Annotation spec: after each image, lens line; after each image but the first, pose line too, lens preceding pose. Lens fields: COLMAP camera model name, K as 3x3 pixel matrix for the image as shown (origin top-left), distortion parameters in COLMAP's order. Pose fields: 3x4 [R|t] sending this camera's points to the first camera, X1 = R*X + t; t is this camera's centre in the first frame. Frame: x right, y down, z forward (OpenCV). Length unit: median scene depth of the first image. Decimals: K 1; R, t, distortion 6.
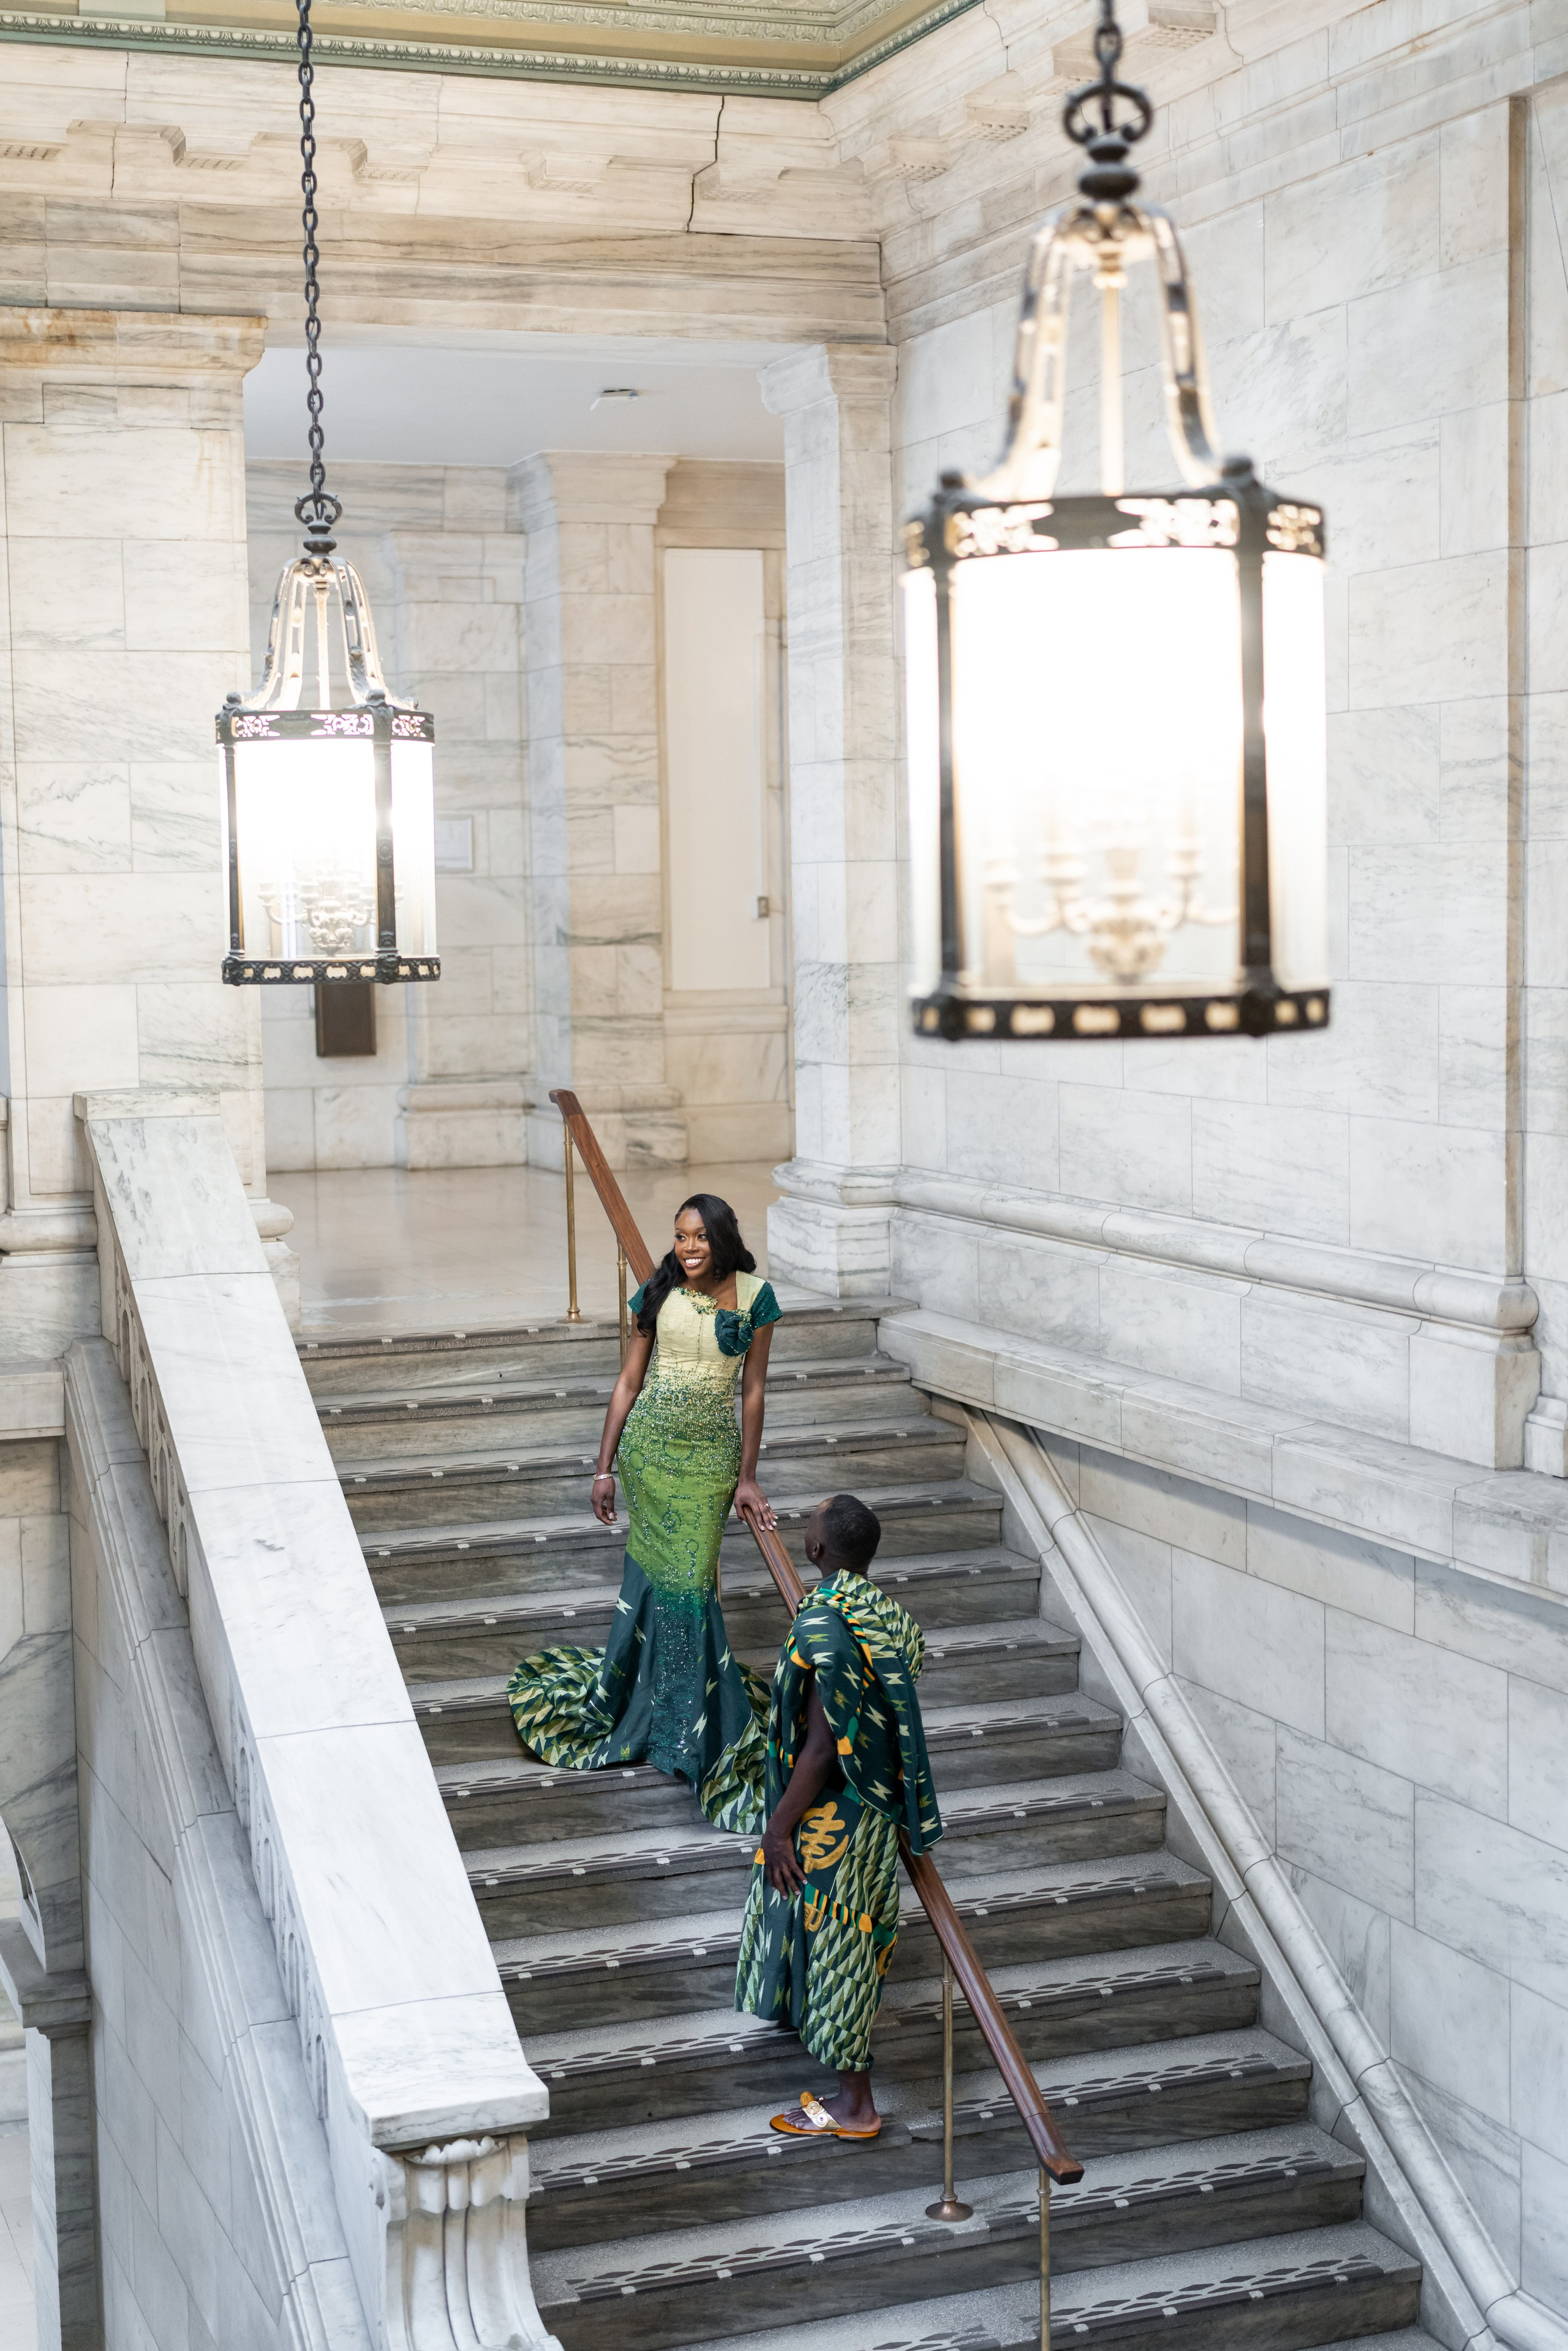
lens RADIAL K [[3361.4, 0, 790.1], [0, 3361.4, 1181.4], [0, 0, 1]] dist [-0.001643, 0.000000]
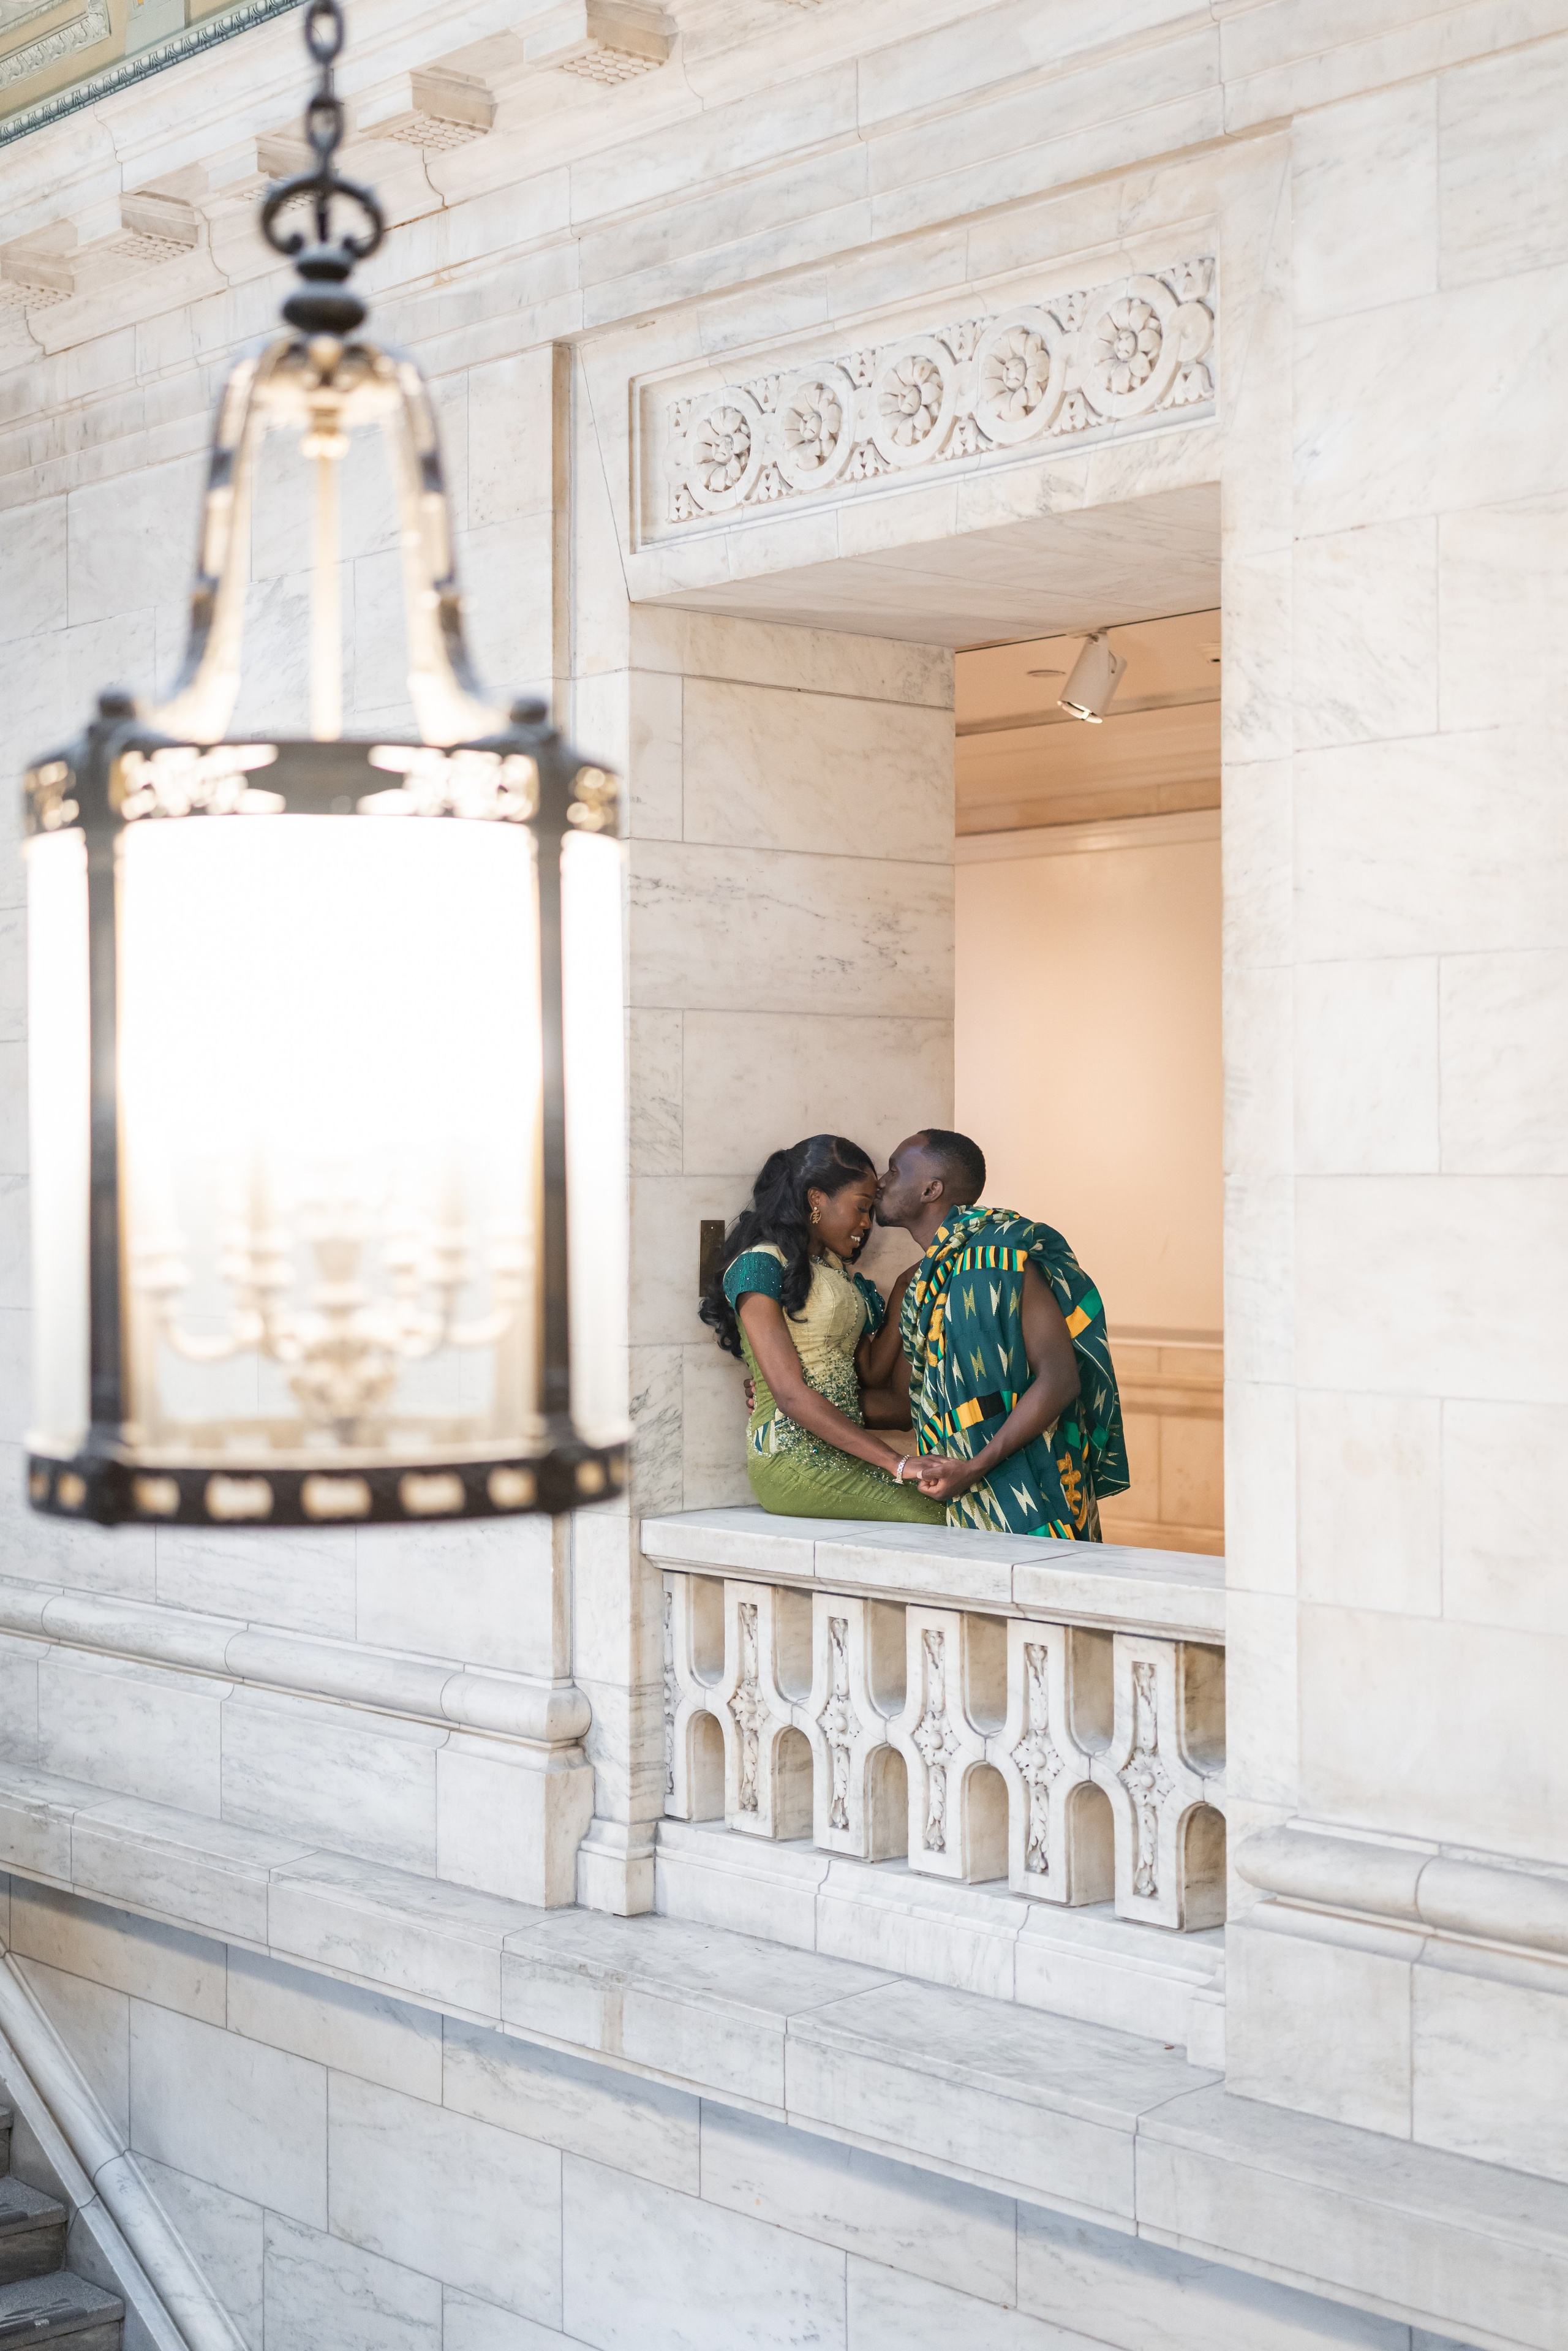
lens RADIAL K [[3361.4, 0, 782.7], [0, 3361.4, 1158.2], [0, 0, 1]] dist [-0.001643, 0.000000]
pose [[0.939100, 0.014782, 0.343325, -0.055510], [0.016755, 0.995917, -0.088710, -0.051572], [-0.343234, 0.089060, 0.935018, 0.307509]]
